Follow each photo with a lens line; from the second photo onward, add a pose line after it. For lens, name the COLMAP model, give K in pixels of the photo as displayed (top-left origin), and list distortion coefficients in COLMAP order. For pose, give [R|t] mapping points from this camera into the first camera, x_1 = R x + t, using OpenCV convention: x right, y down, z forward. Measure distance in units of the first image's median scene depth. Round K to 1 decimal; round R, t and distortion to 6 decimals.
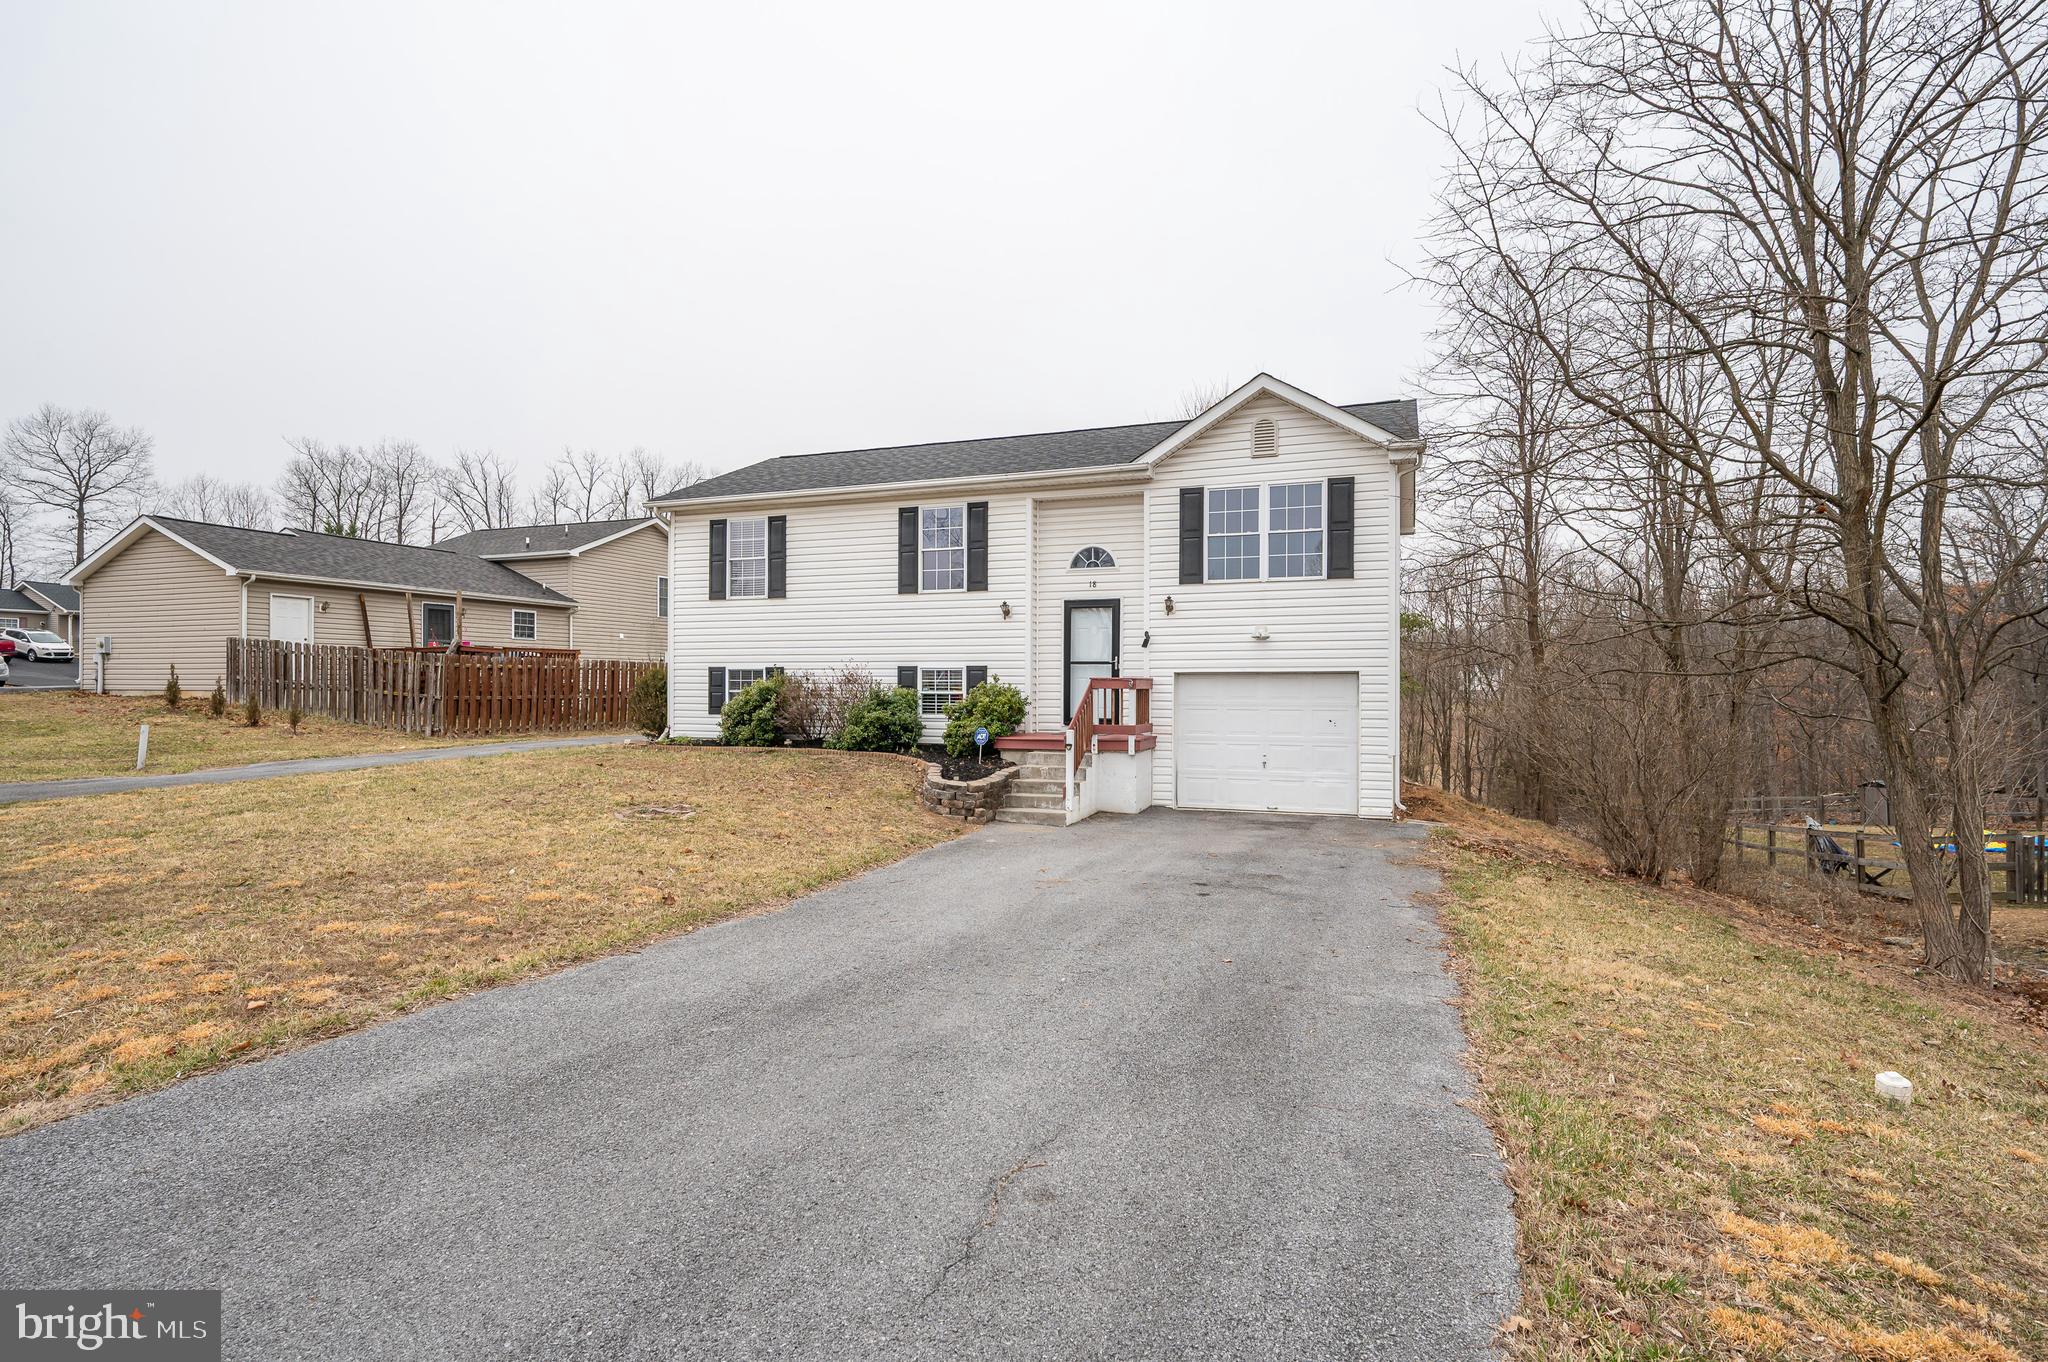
lens RADIAL K [[1014.8, 0, 1065.6], [0, 1014.8, 684.3], [0, 0, 1]] dist [0.001050, 0.000042]
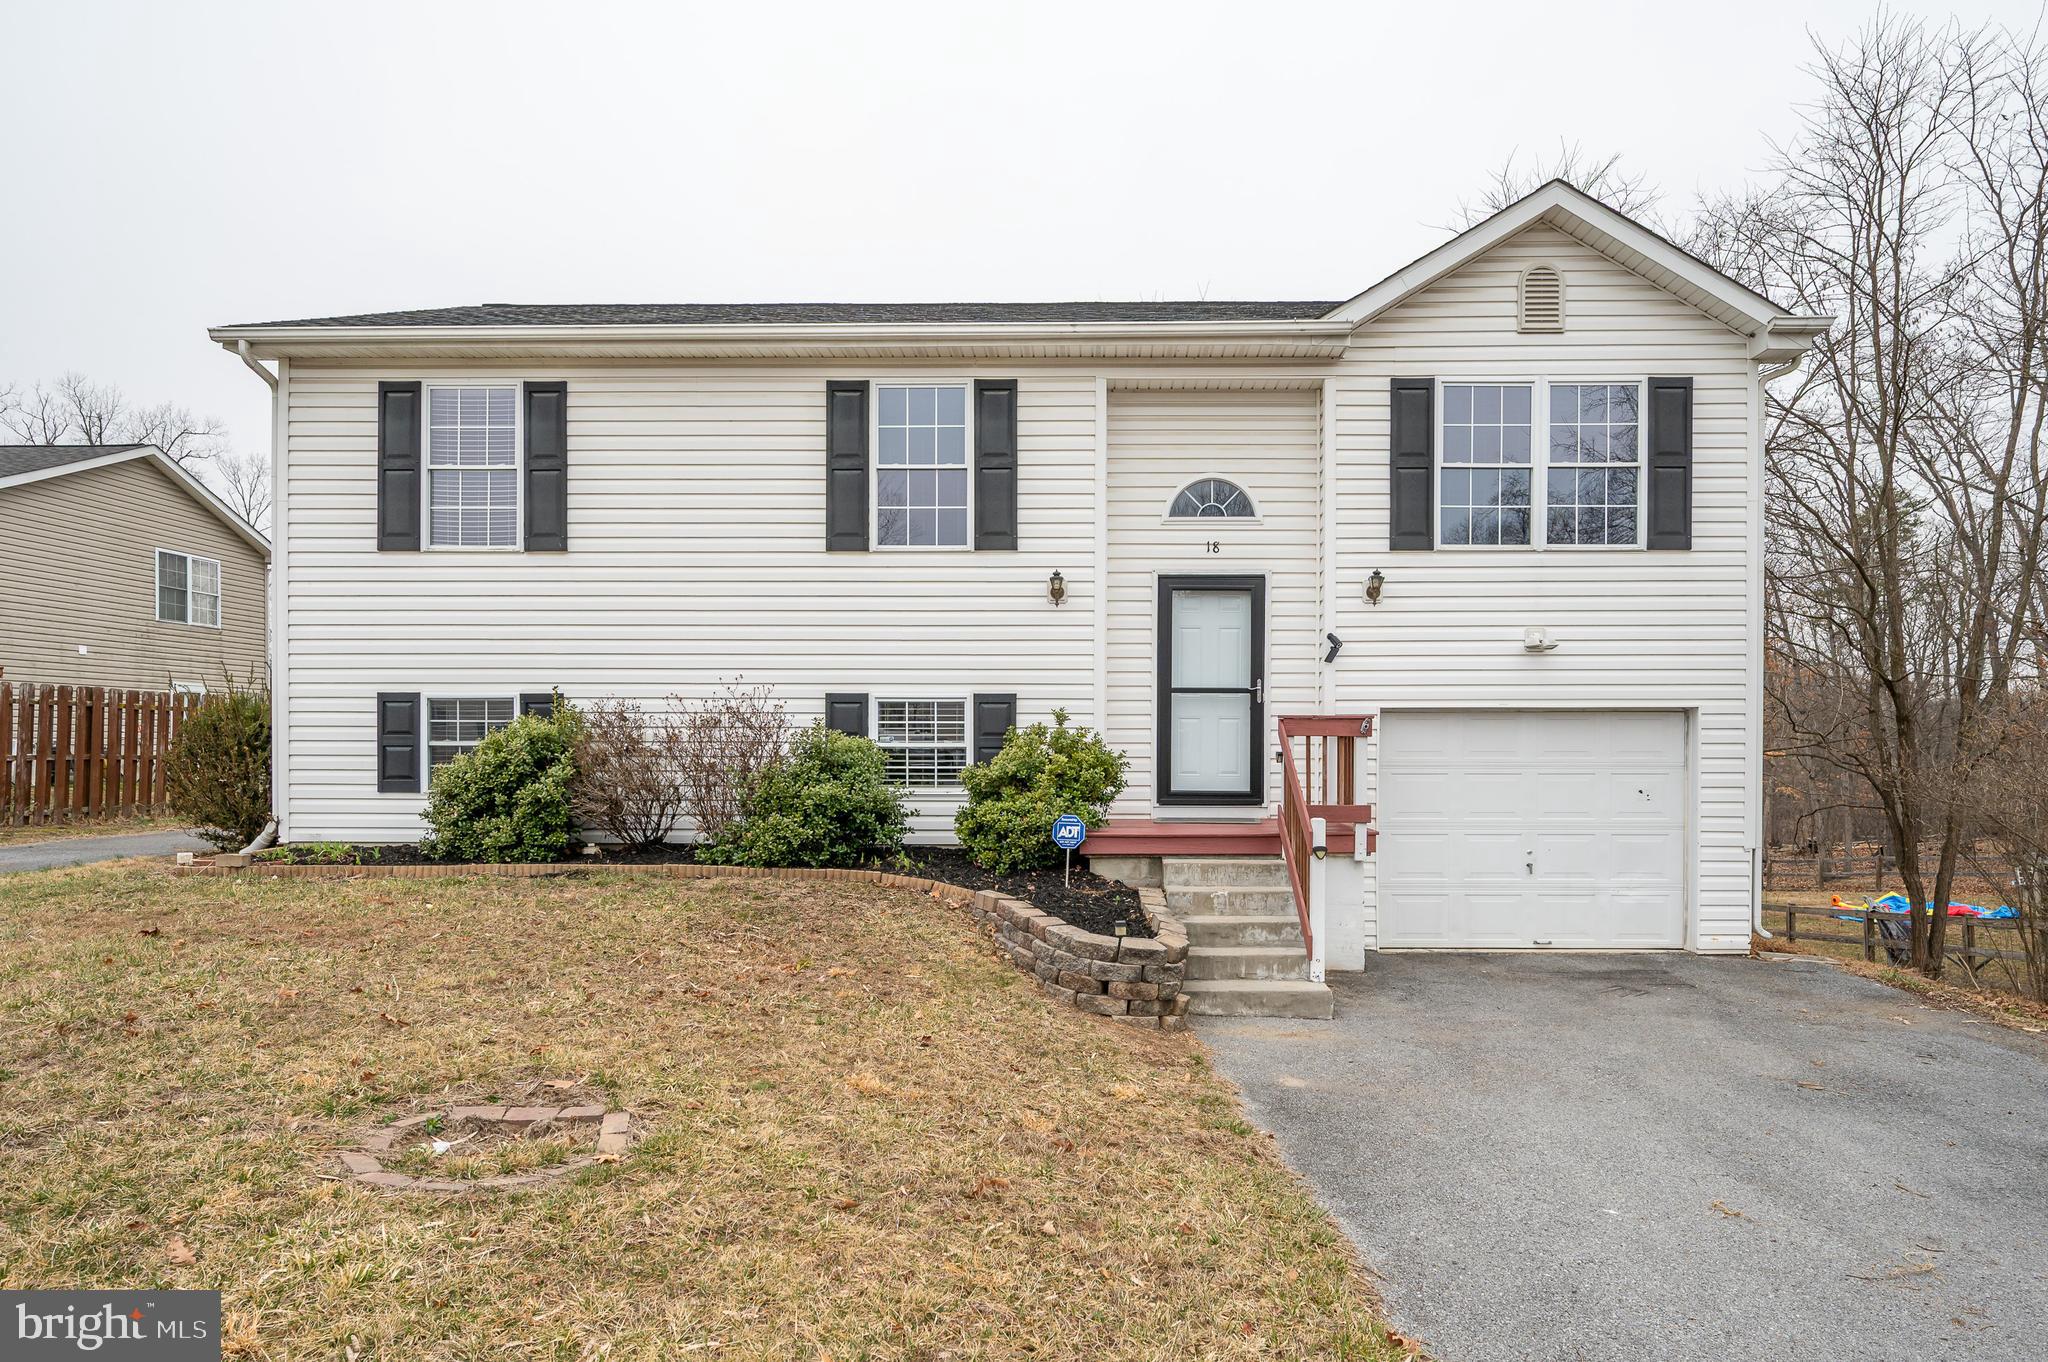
lens RADIAL K [[1182.7, 0, 1108.1], [0, 1182.7, 753.8], [0, 0, 1]] dist [-0.003852, -0.000374]
pose [[0.945708, -0.002768, 0.325007, -0.231969], [-0.000245, 0.999957, 0.009230, 0.007048], [-0.325018, -0.008808, 0.945667, 0.409488]]
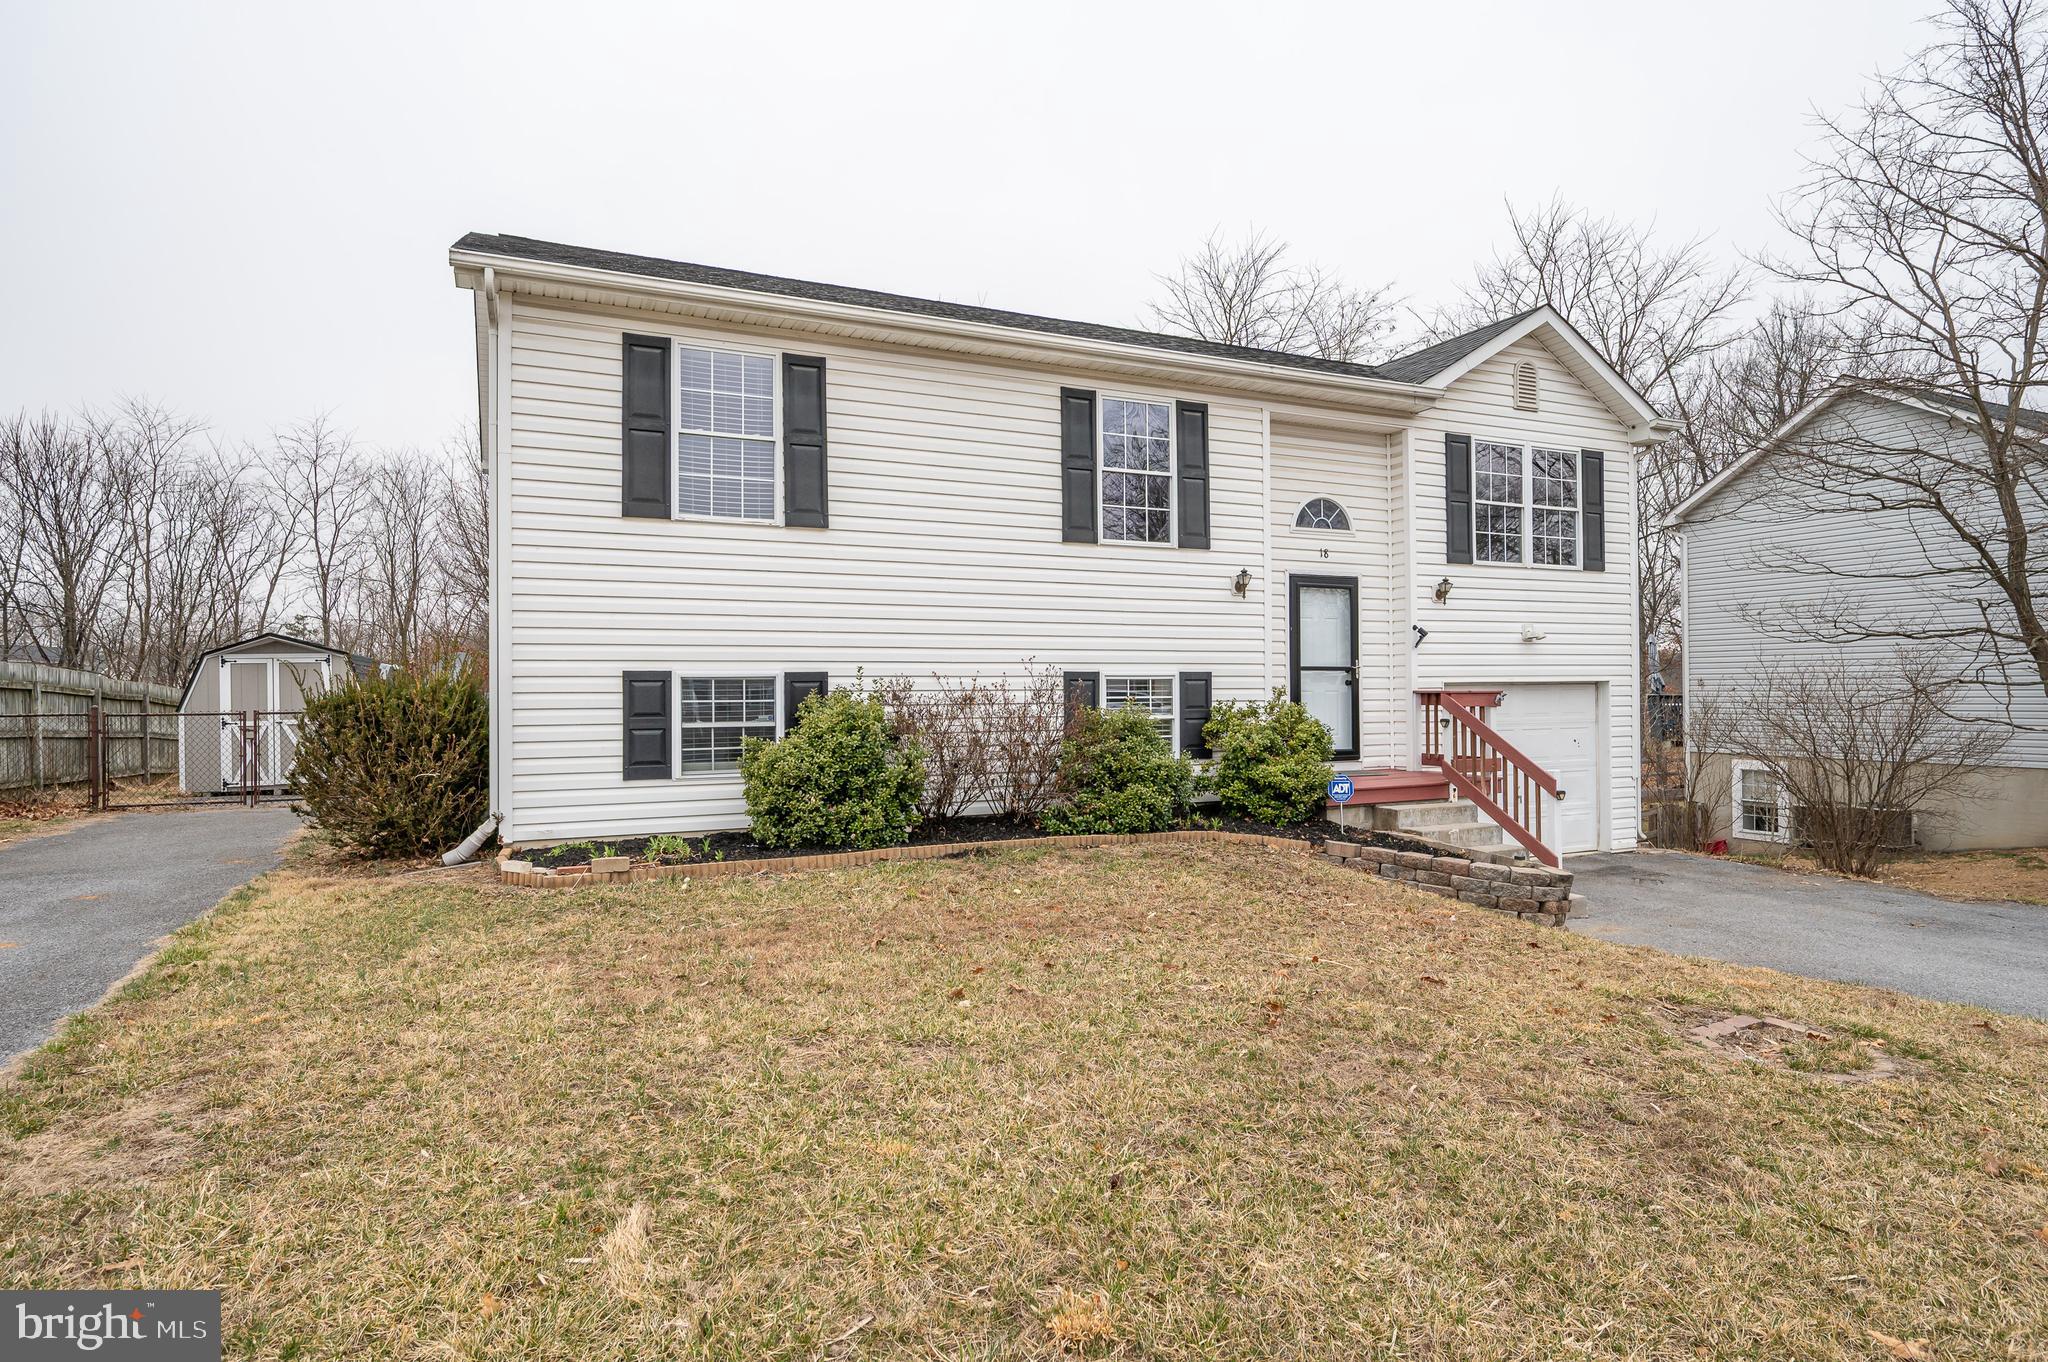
lens RADIAL K [[1096.5, 0, 1063.9], [0, 1096.5, 681.4], [0, 0, 1]] dist [-0.000955, 0.000161]
pose [[0.709975, -0.000979, 0.704226, -0.608148], [0.007855, 0.999948, -0.006530, -0.008970], [-0.704183, 0.010168, 0.709946, 0.595487]]
